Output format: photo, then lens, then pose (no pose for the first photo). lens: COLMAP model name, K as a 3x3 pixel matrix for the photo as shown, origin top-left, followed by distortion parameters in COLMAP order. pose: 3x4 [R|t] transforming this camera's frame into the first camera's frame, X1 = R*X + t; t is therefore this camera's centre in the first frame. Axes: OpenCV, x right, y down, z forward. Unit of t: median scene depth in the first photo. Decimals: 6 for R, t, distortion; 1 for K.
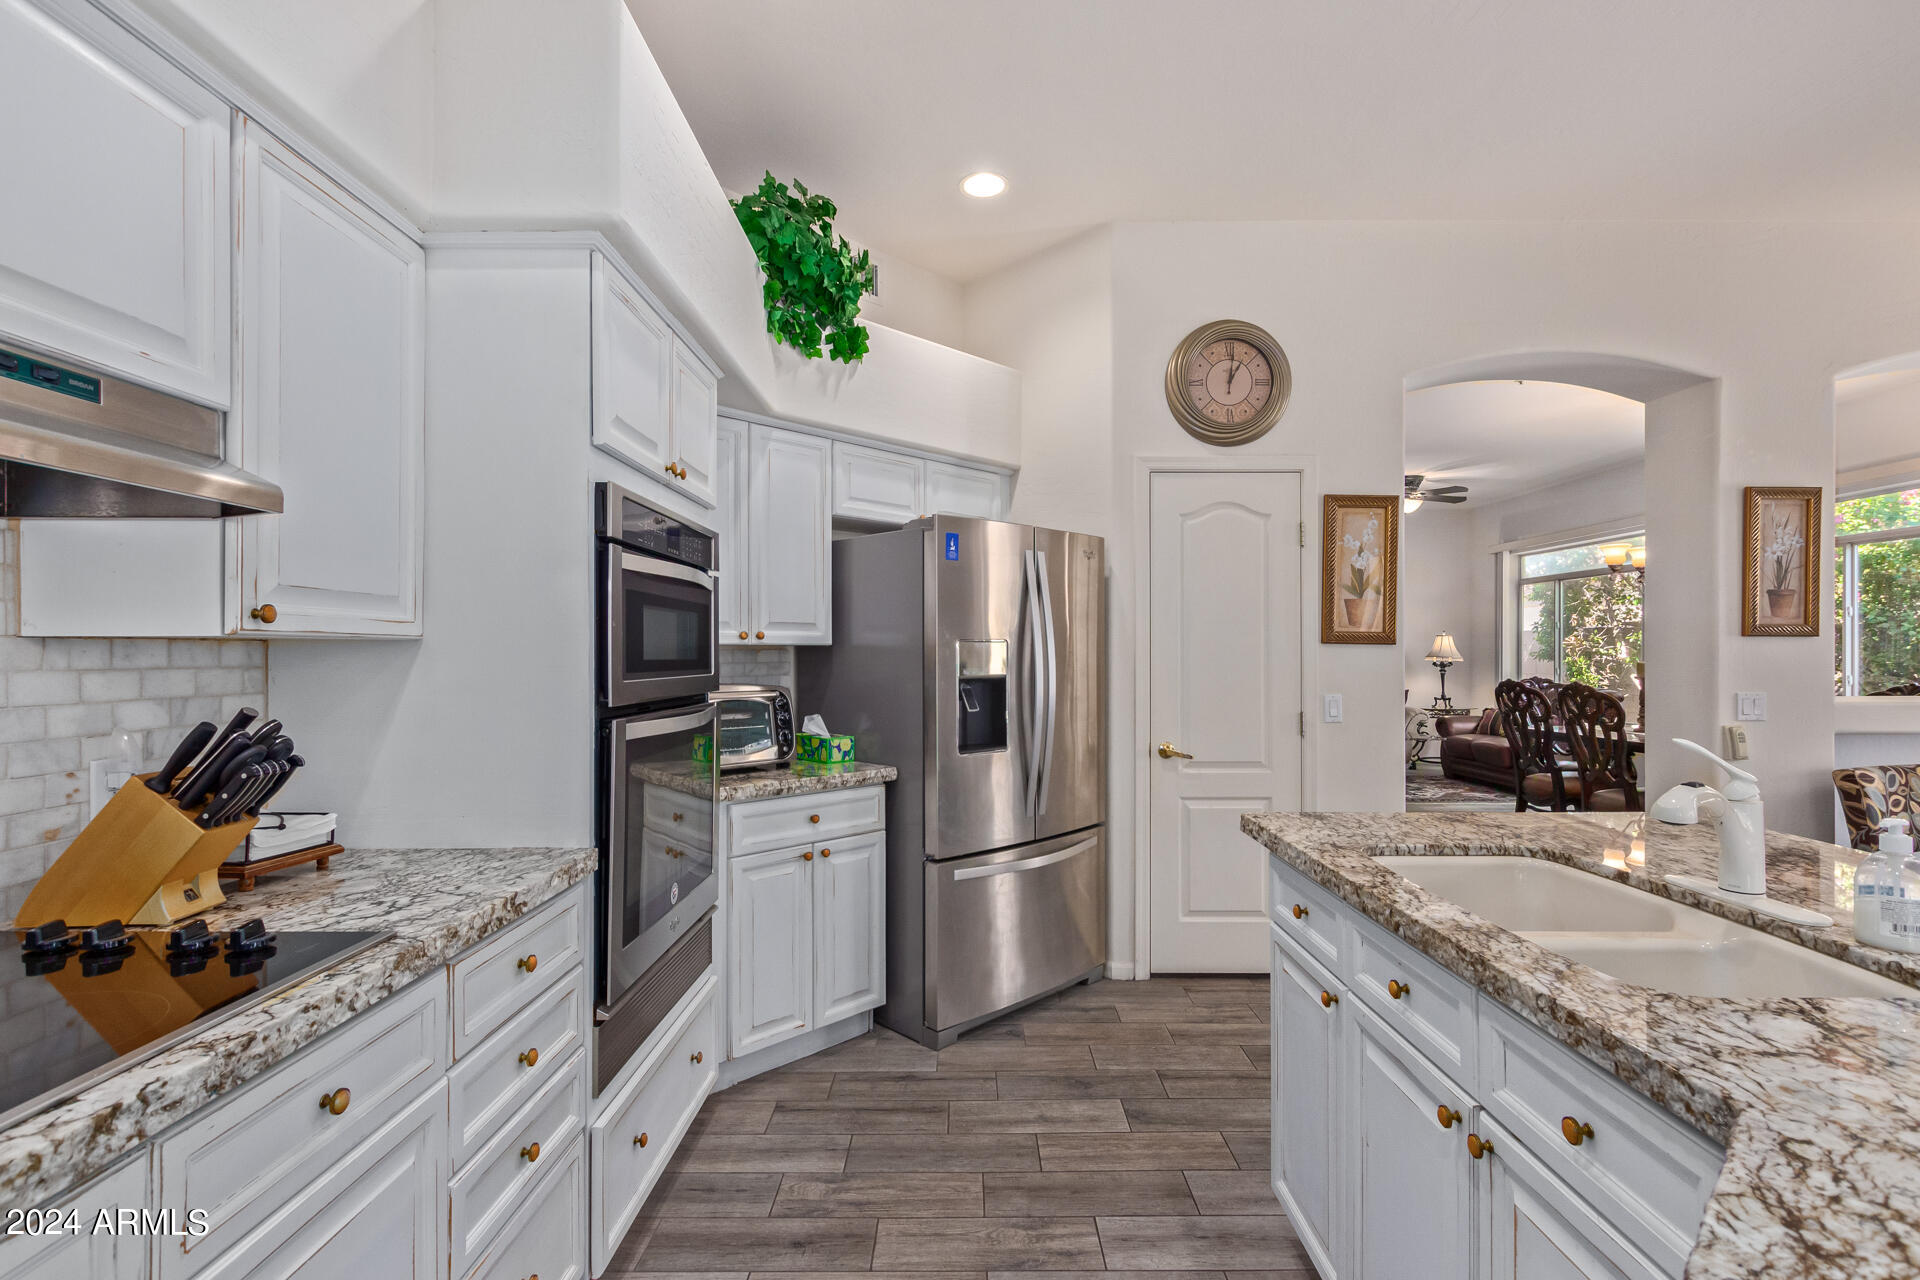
lens RADIAL K [[876.4, 0, 964.0], [0, 876.4, 646.4], [0, 0, 1]] dist [0.007775, -0.004251]
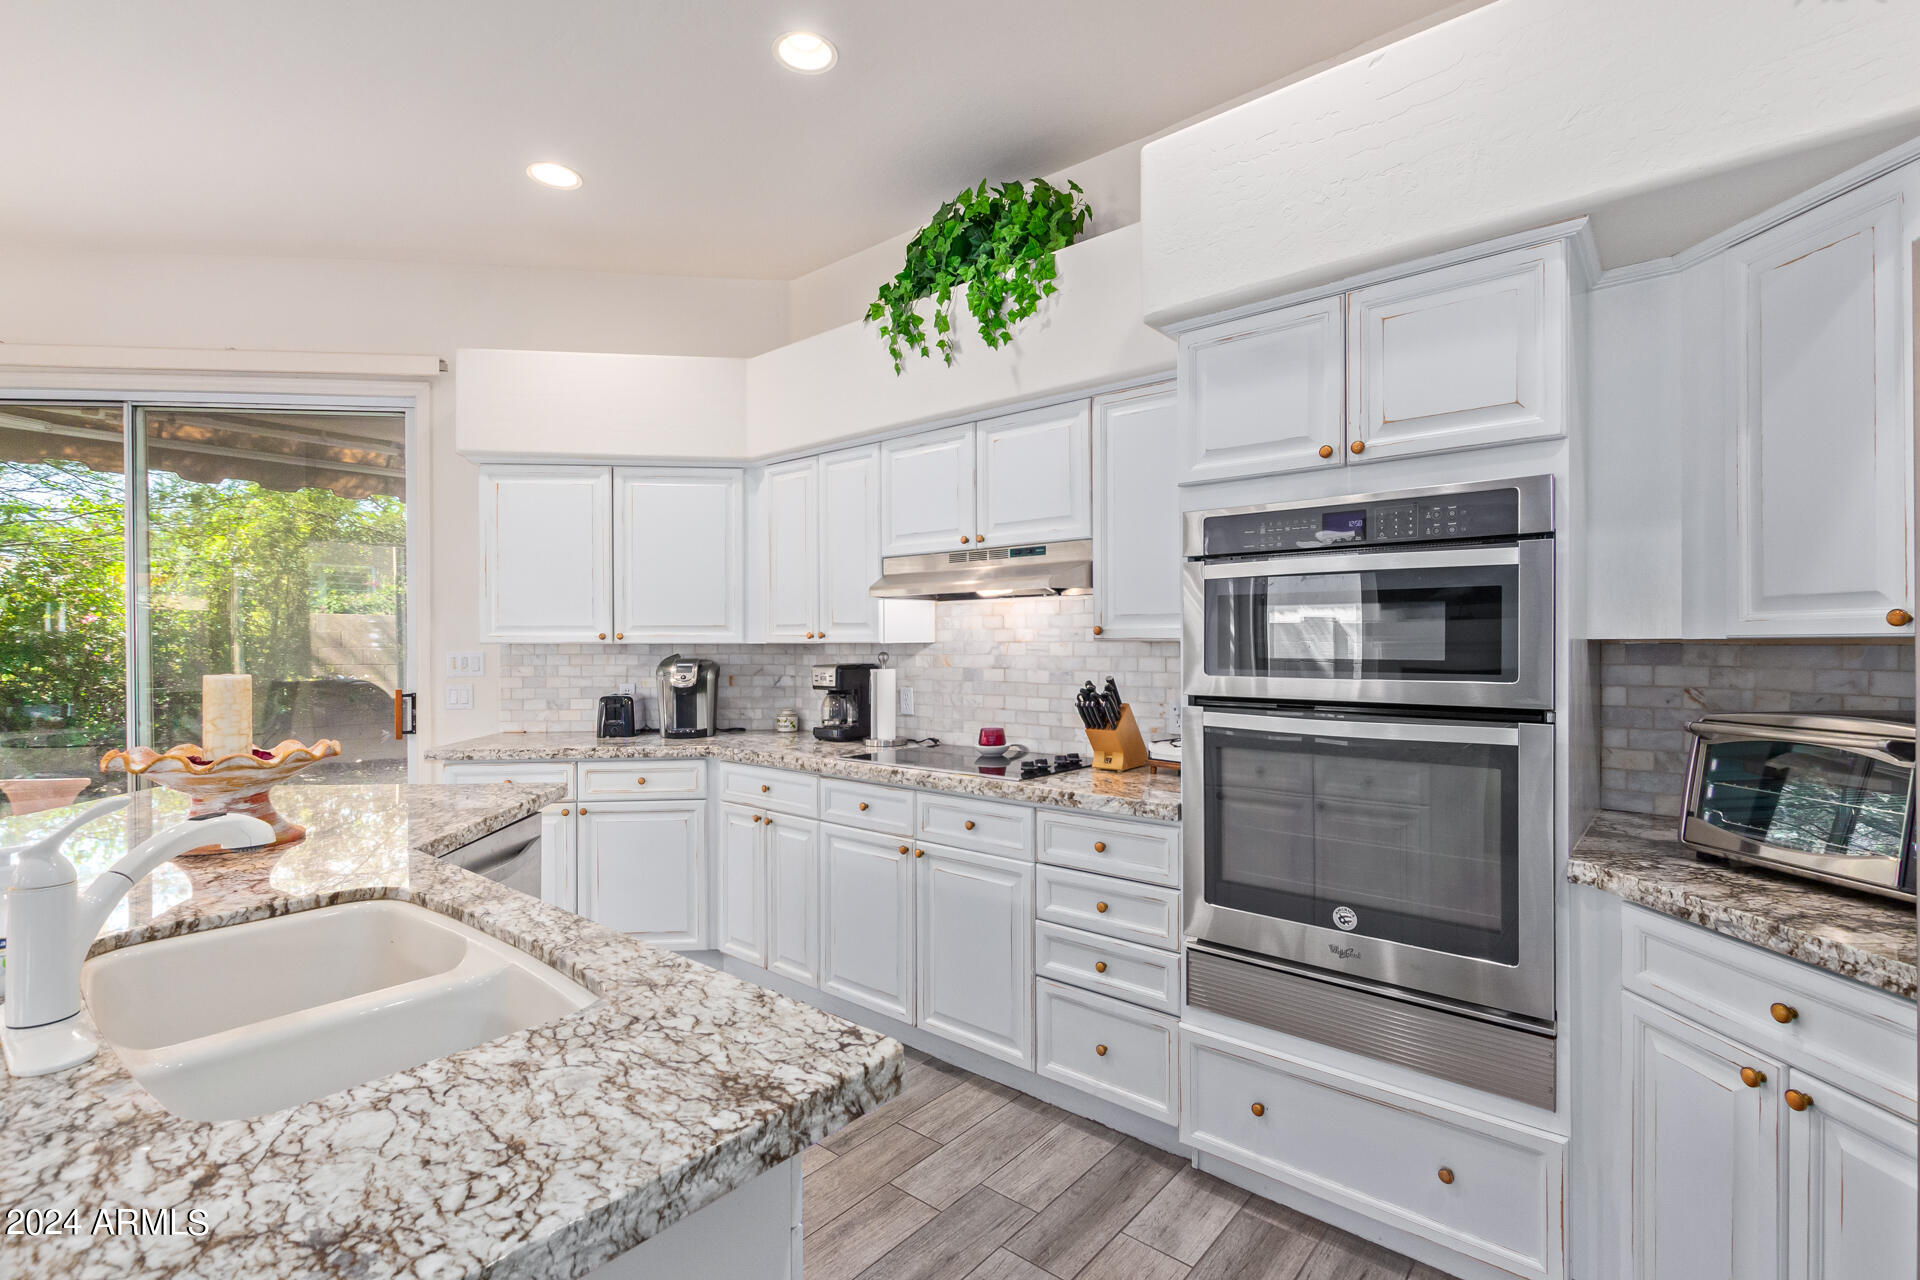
lens RADIAL K [[876.4, 0, 959.0], [0, 876.4, 648.7], [0, 0, 1]] dist [0.007775, -0.004251]
pose [[-0.641112, 0.005800, -0.767426, 0.786031], [0.006711, 0.999976, 0.001952, 0.000149], [0.767418, -0.003899, -0.641135, 1.629462]]
